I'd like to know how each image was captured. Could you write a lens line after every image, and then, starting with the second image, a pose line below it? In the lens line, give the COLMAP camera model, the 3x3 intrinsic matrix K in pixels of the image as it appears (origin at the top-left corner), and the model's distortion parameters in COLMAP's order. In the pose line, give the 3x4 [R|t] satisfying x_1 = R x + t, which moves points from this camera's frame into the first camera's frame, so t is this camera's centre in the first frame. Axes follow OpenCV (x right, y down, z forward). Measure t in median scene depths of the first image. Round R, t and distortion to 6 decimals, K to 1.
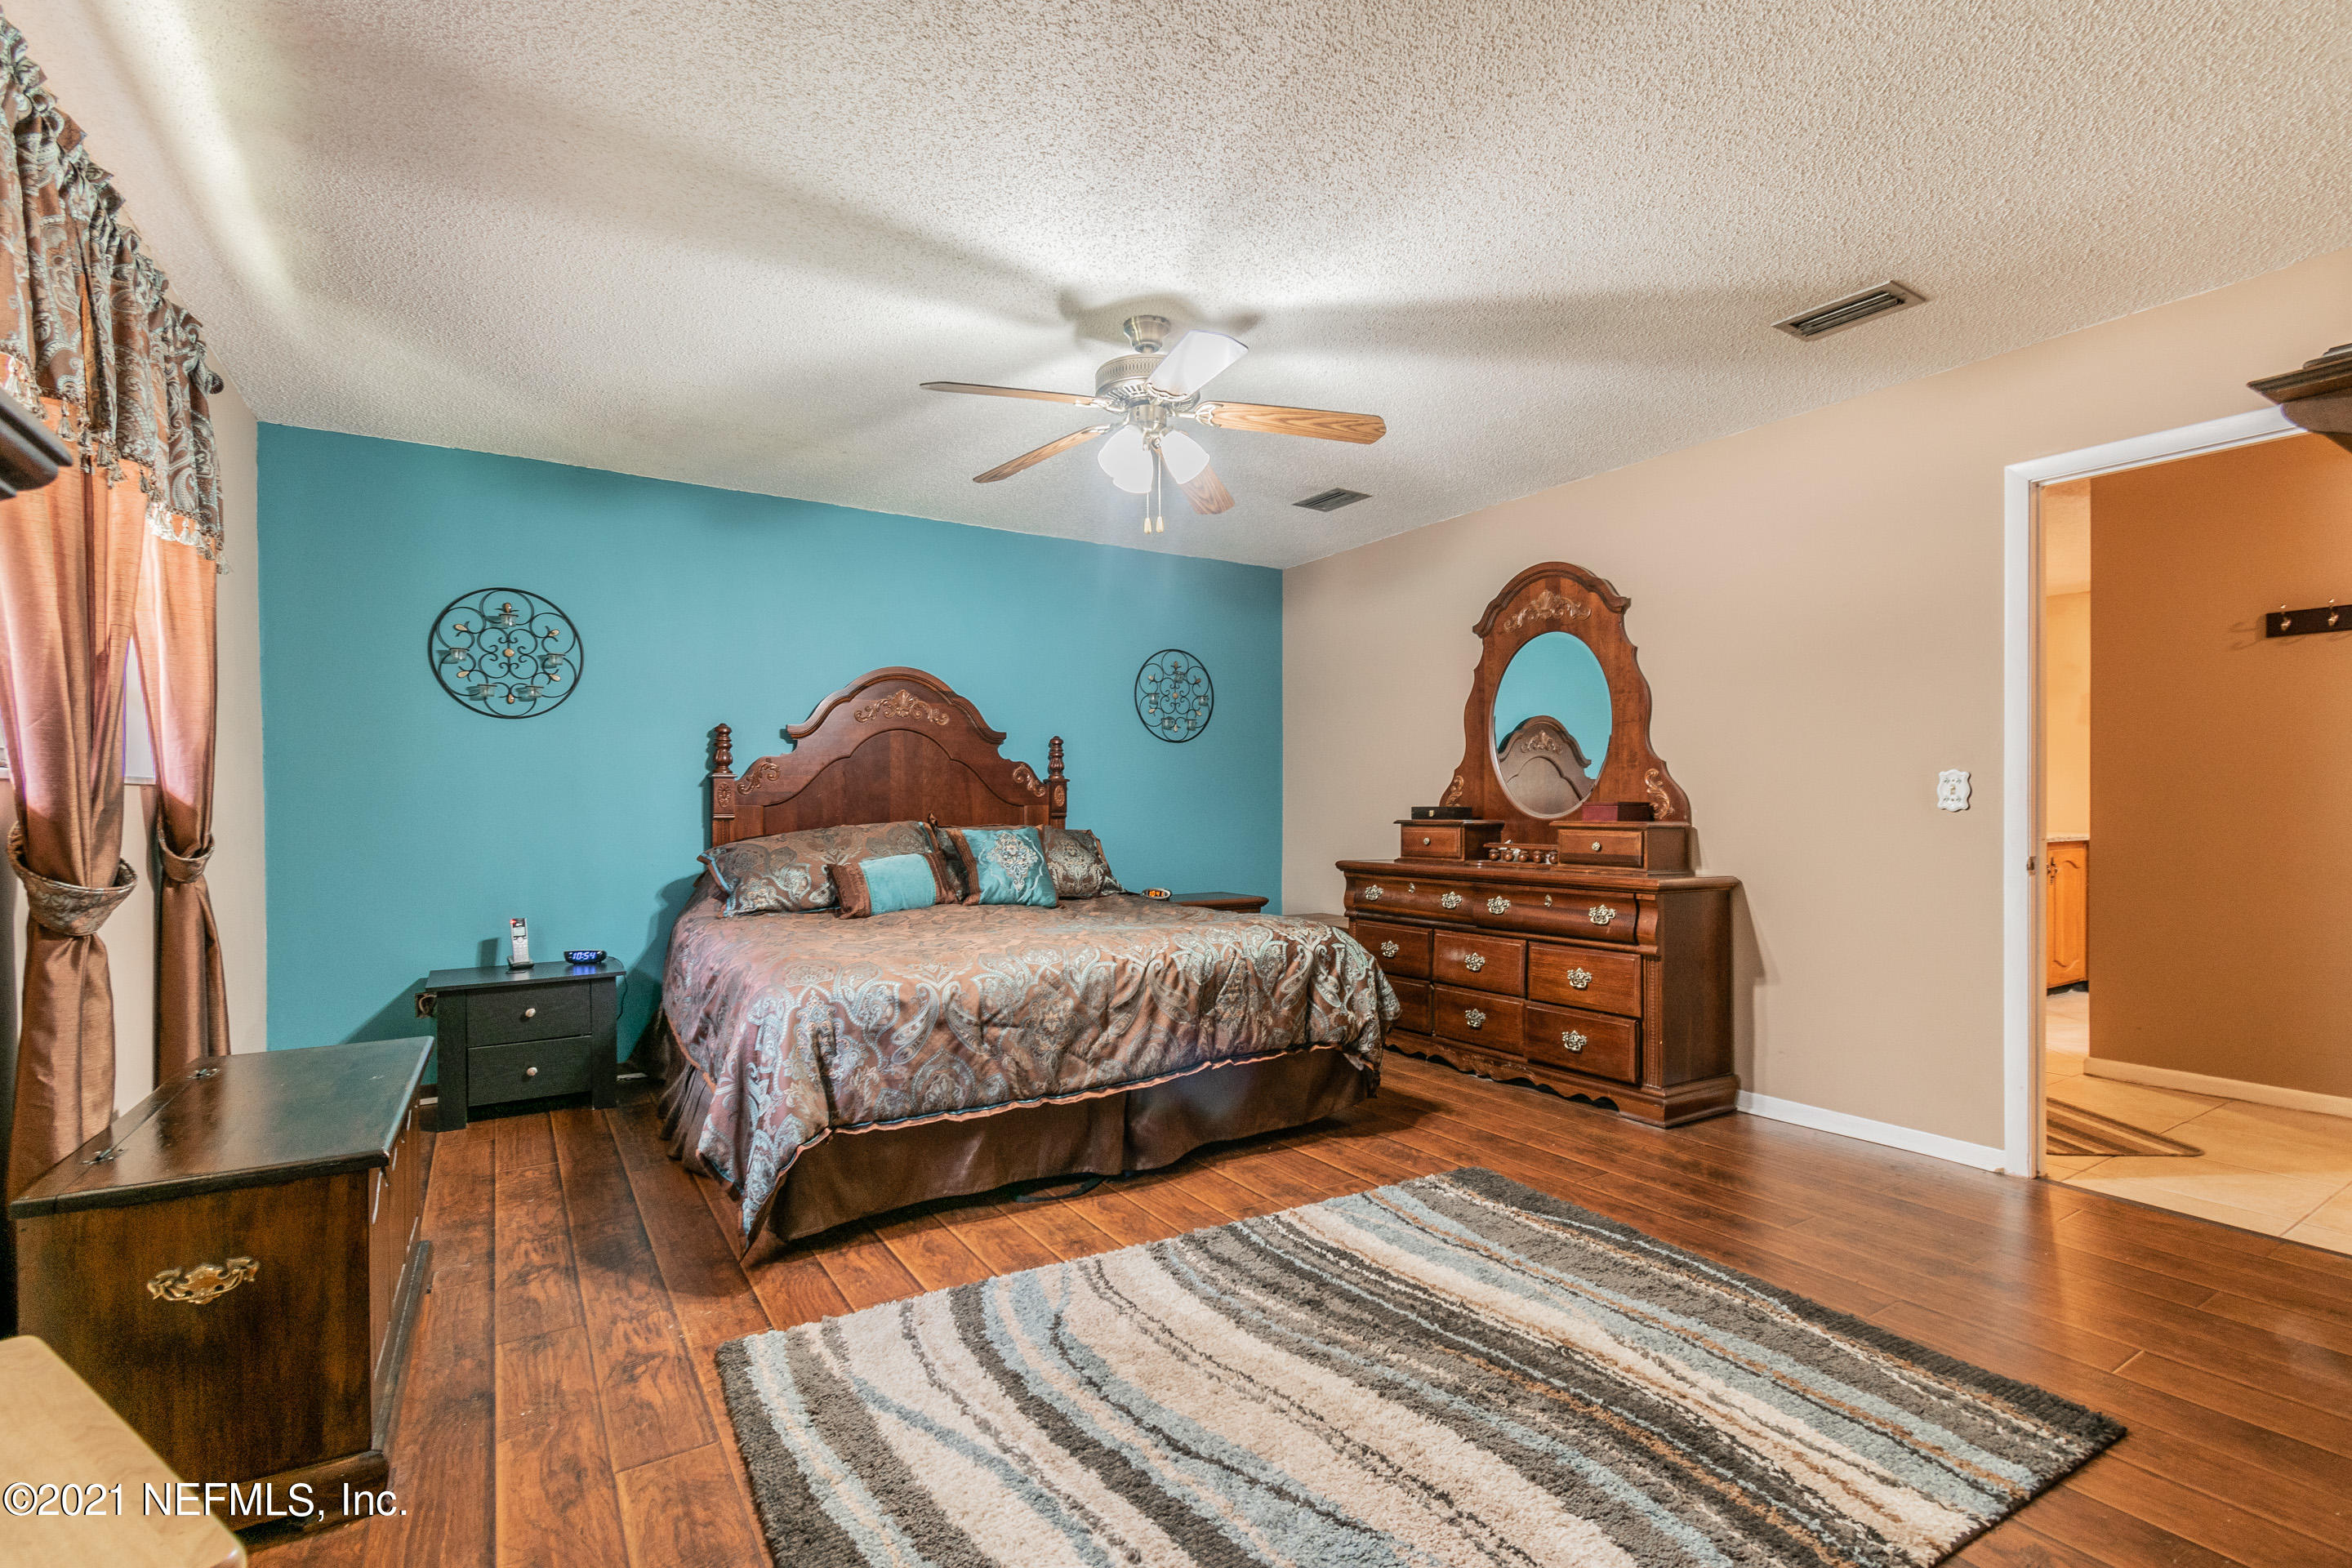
lens RADIAL K [[1054.7, 0, 1151.6], [0, 1054.7, 800.9], [0, 0, 1]] dist [-0.000964, -0.001070]
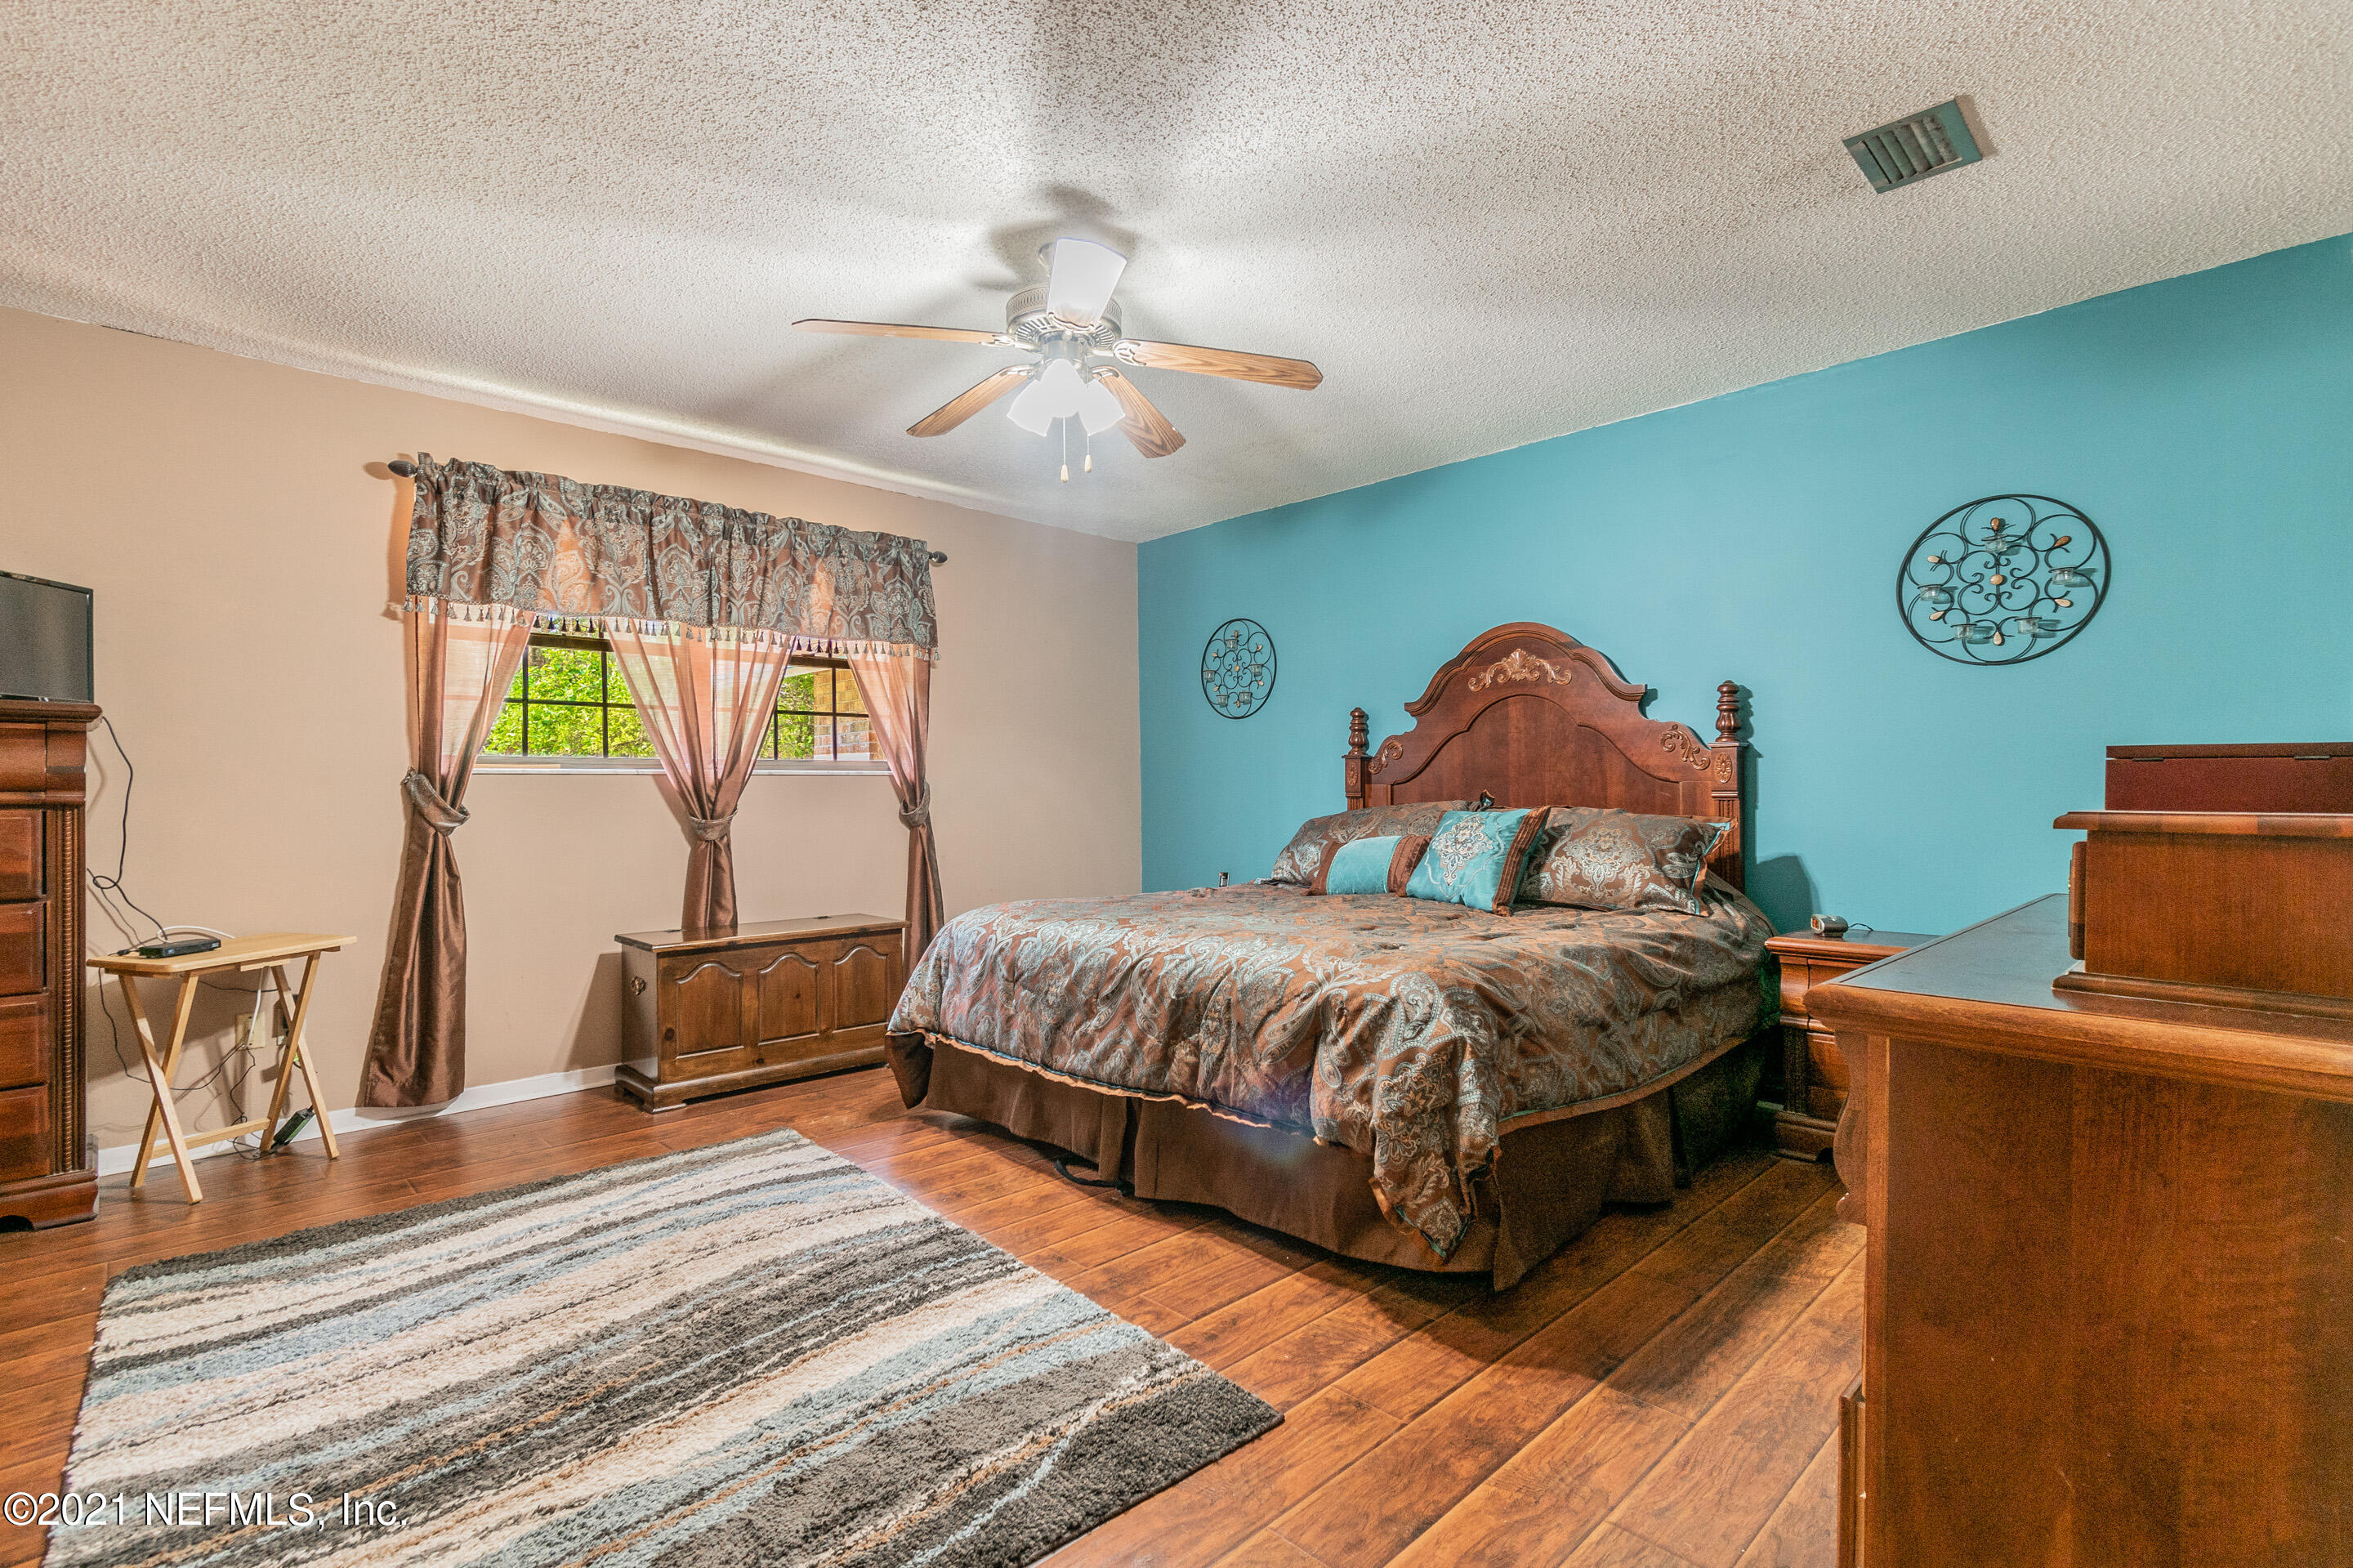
lens RADIAL K [[1055.2, 0, 1159.7], [0, 1055.2, 793.5], [0, 0, 1]] dist [-0.000964, -0.001070]
pose [[0.223275, 0.000297, -0.974755, 0.891531], [0.007247, 0.999972, 0.001965, 0.015288], [0.974728, -0.007503, 0.223267, 0.859199]]
